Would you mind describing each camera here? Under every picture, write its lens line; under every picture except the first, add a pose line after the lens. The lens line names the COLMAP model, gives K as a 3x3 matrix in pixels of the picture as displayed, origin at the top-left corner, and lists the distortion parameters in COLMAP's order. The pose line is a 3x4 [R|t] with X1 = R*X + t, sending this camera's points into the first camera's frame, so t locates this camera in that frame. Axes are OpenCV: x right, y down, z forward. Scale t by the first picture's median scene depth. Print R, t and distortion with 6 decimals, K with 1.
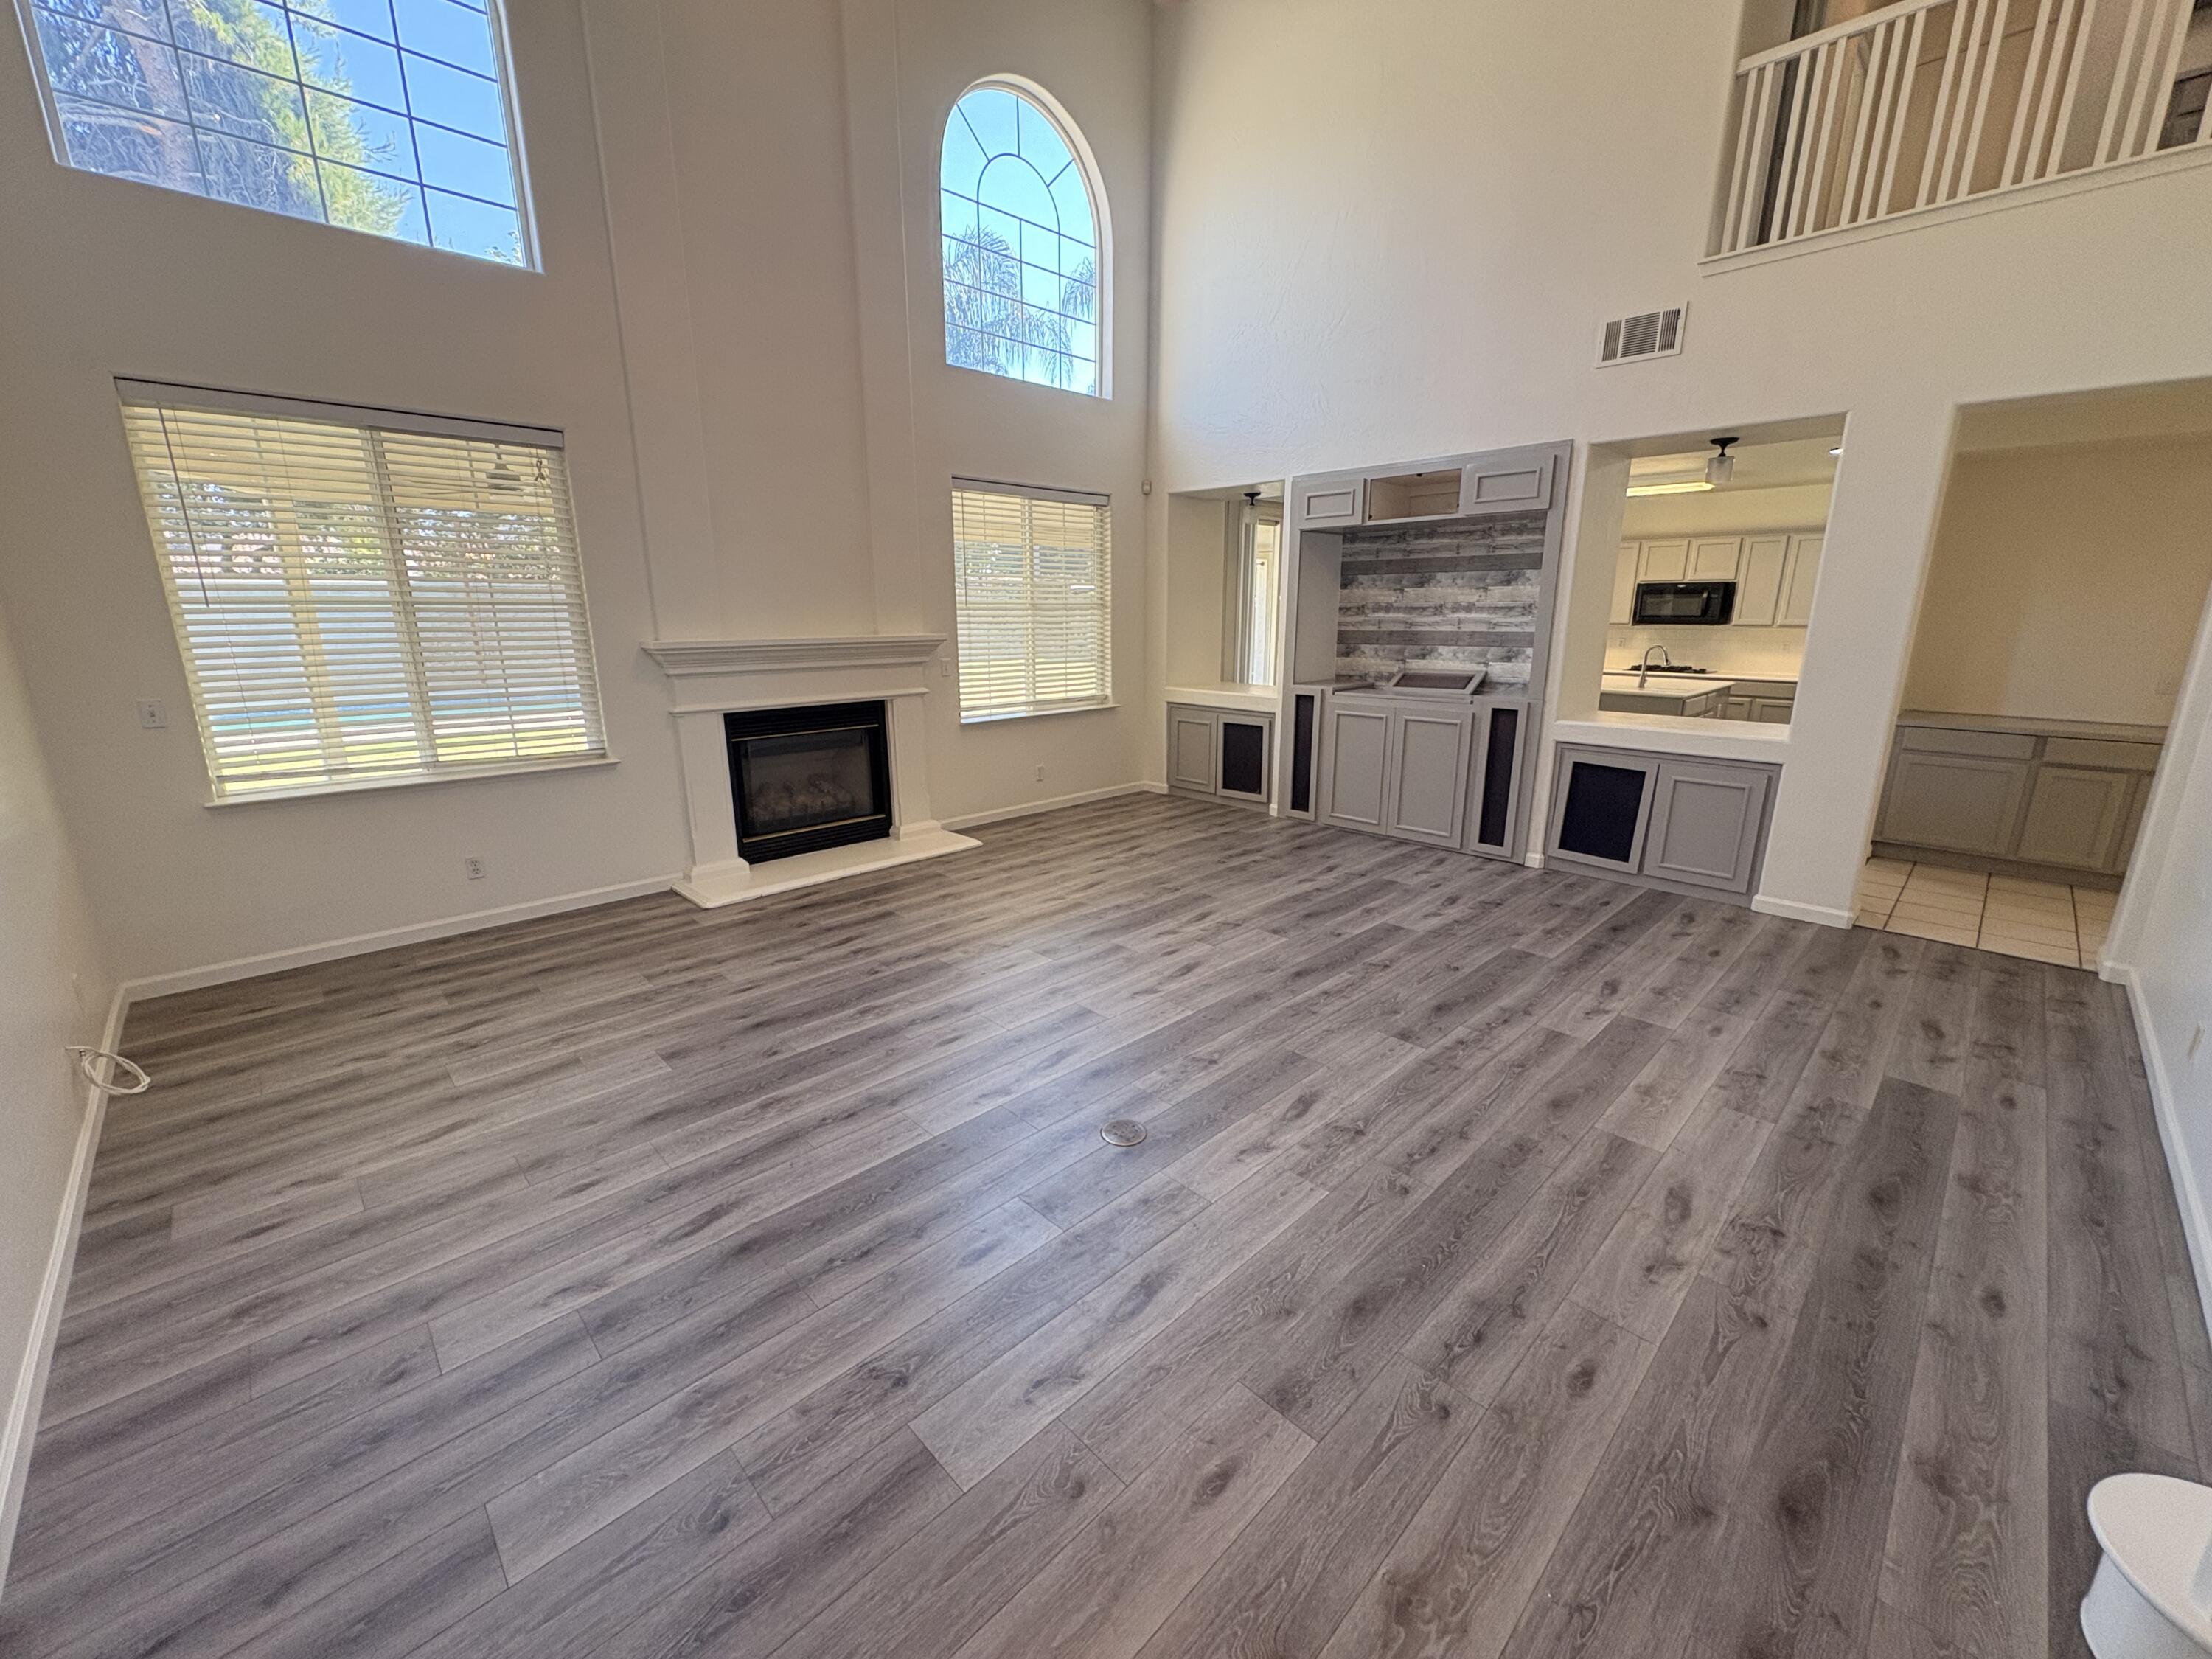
lens RADIAL K [[879.9, 0, 1110.7], [0, 879.9, 826.3], [0, 0, 1]] dist [0.000726, -0.000134]
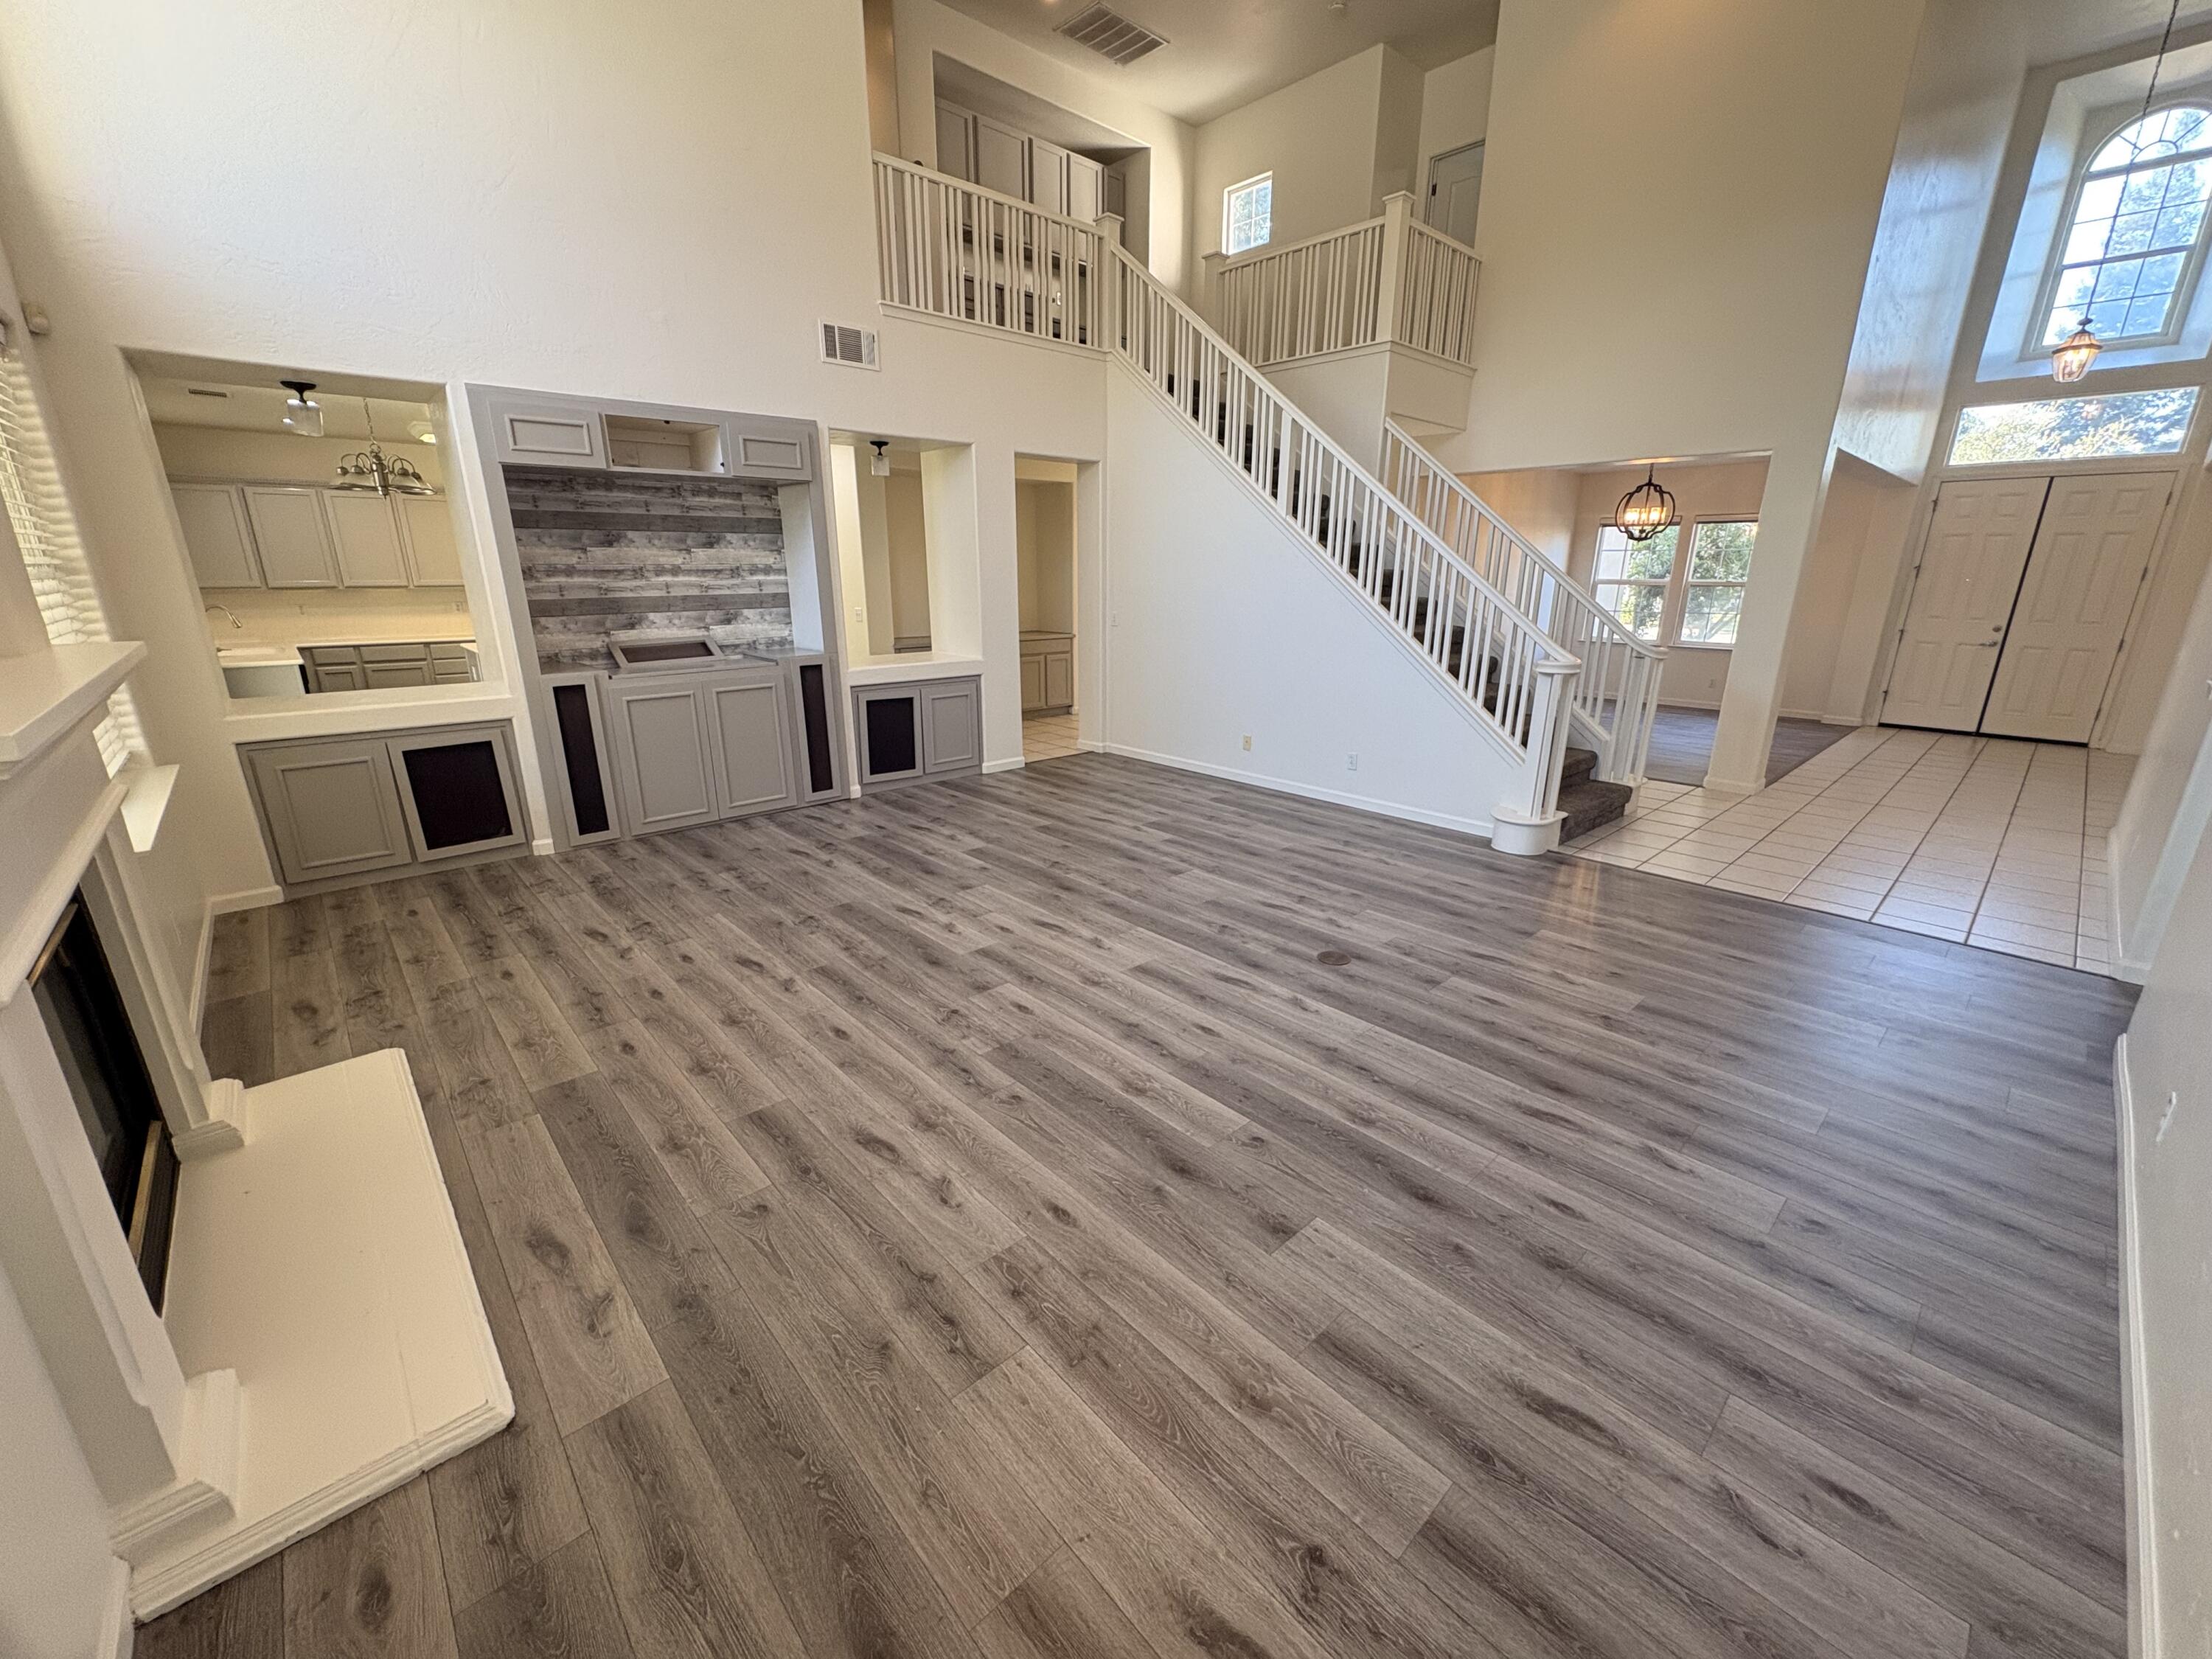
lens RADIAL K [[877.5, 0, 1098.1], [0, 877.5, 833.8], [0, 0, 1]] dist [-0.000492, 0.000235]
pose [[0.038540, -0.291611, 0.955760, -0.686814], [0.239523, 0.931283, 0.274484, -0.164705], [-0.970125, 0.218348, 0.105739, 0.636748]]
